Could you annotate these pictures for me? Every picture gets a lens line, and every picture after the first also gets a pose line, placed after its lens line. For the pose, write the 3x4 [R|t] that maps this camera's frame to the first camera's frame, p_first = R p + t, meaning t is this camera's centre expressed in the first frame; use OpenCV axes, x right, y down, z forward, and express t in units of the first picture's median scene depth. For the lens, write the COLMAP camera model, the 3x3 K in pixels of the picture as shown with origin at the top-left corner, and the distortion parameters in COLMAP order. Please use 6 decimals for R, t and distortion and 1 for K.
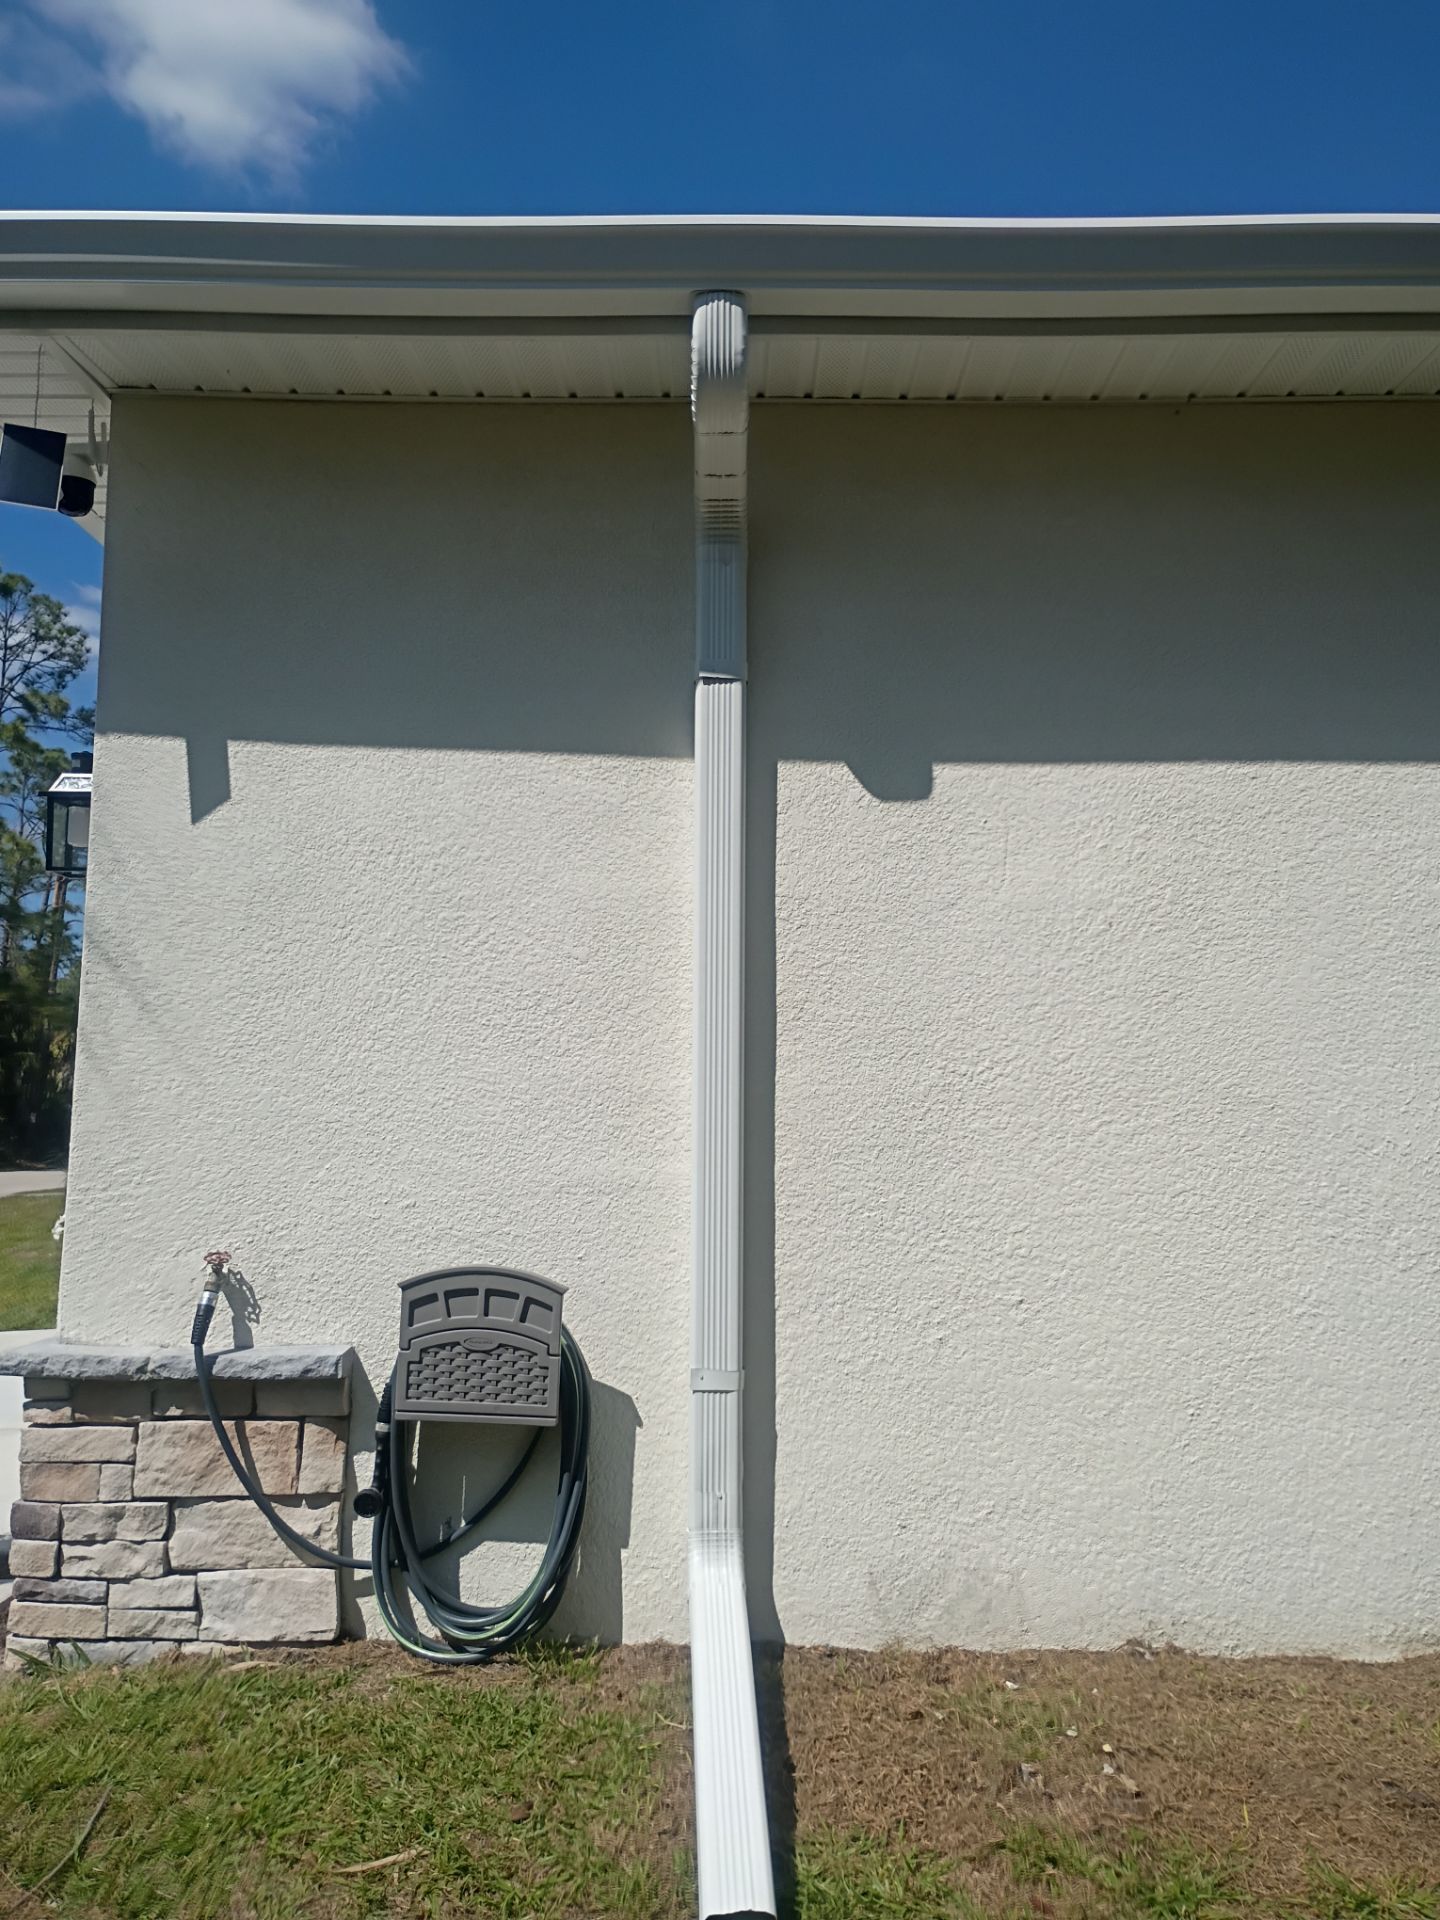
lens RADIAL K [[1550.4, 0, 720.0], [0, 1550.4, 960.0], [0, 0, 1]] dist [0.012688, 0.002177]
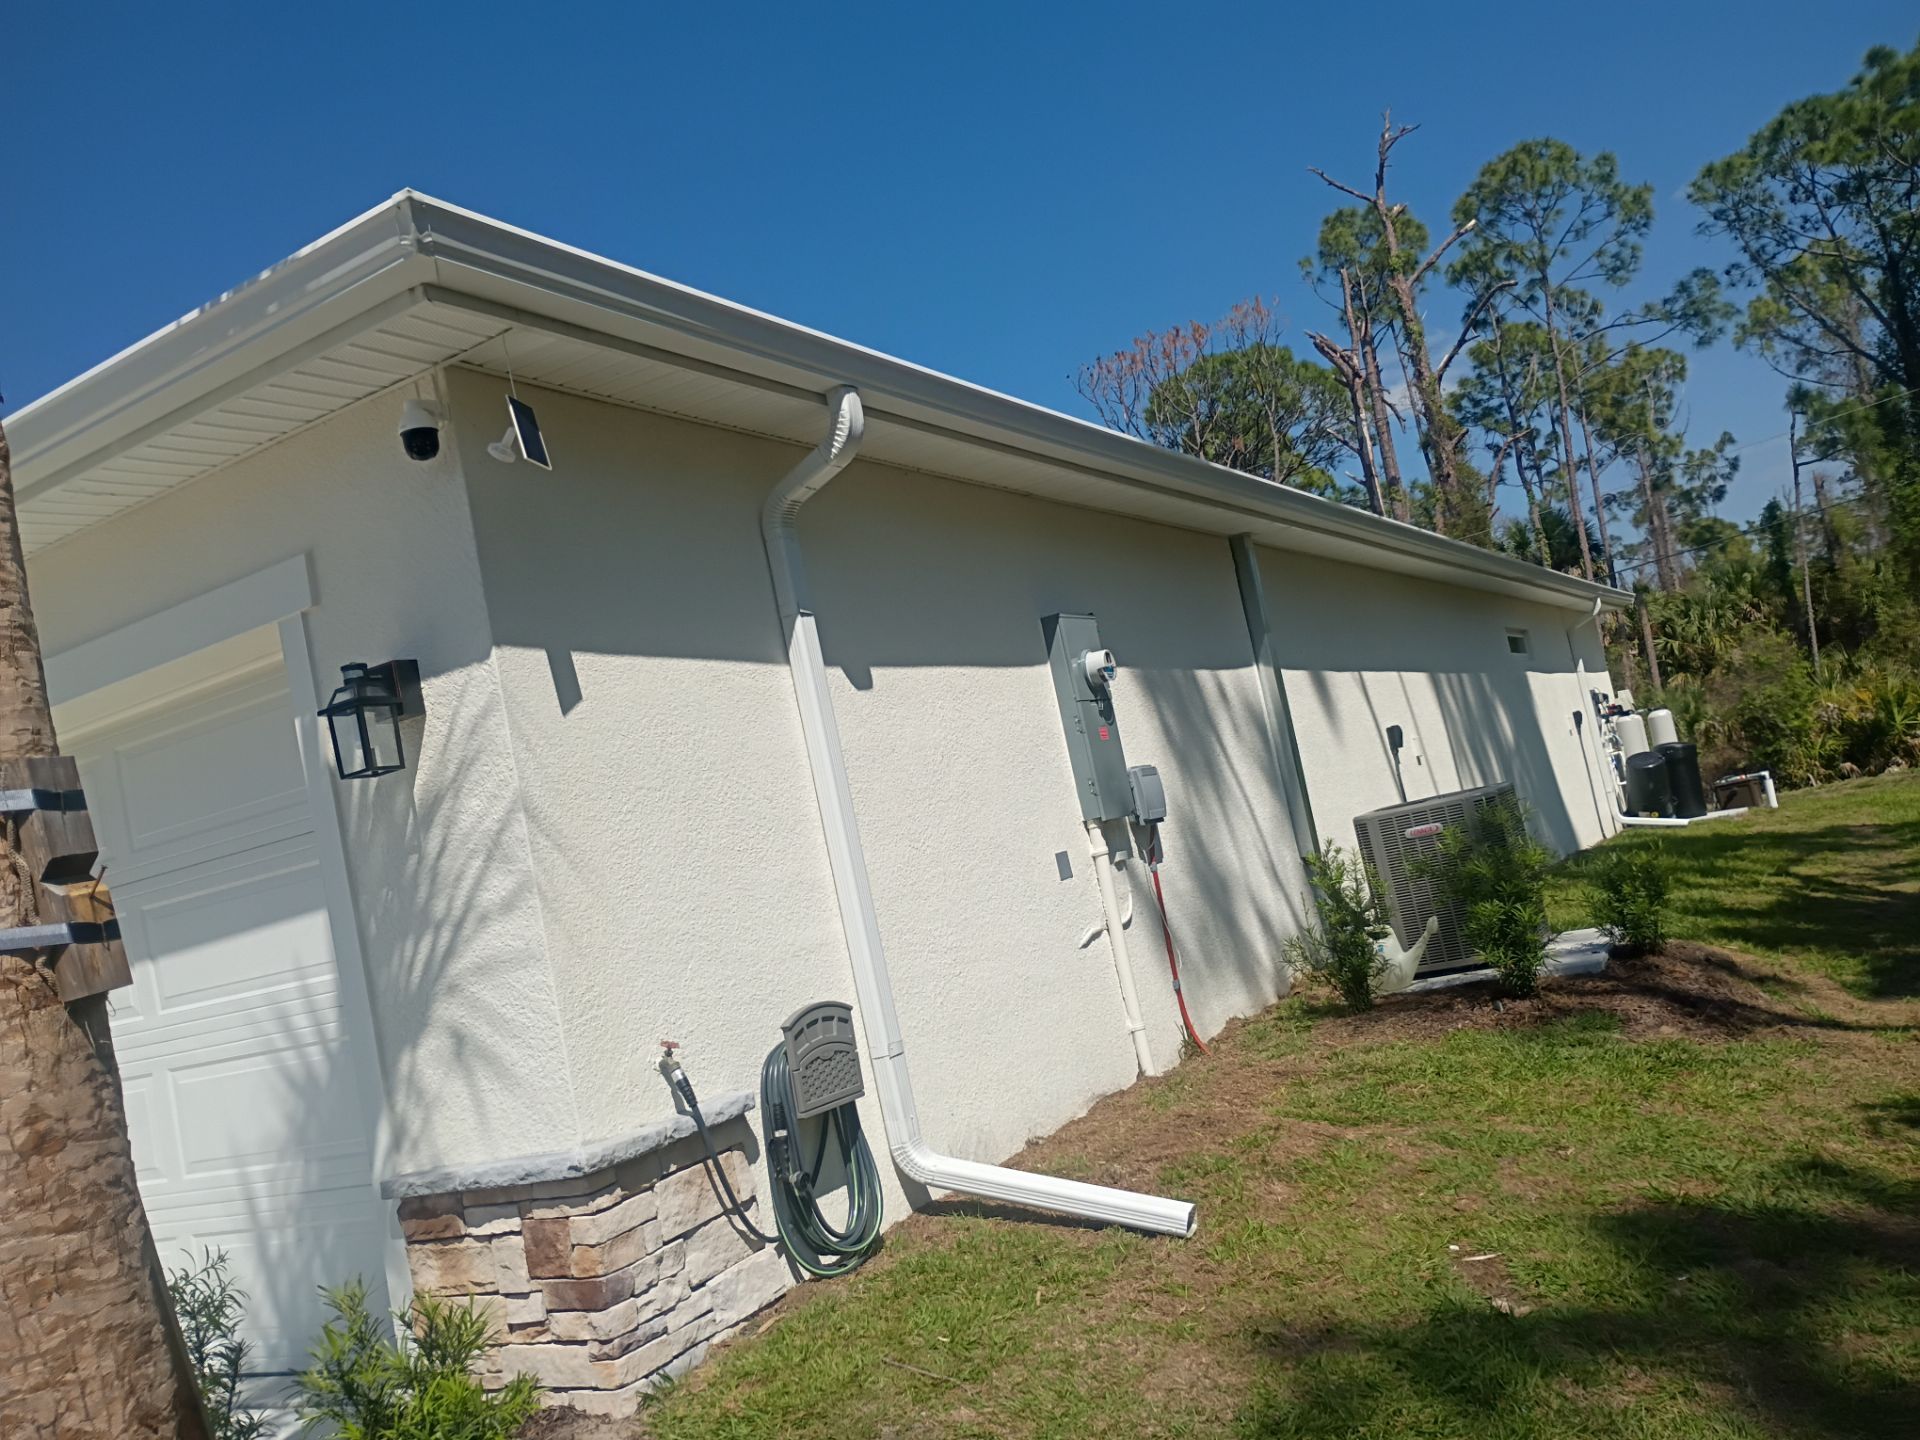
lens RADIAL K [[1550.4, 0, 960.0], [0, 1550.4, 720.0], [0, 0, 1]] dist [0.012688, 0.002177]
pose [[0.478735, -0.032536, 0.877357, -1.361757], [0.122600, 0.991999, -0.030109, -0.009412], [-0.869358, 0.121978, 0.478893, 0.133486]]
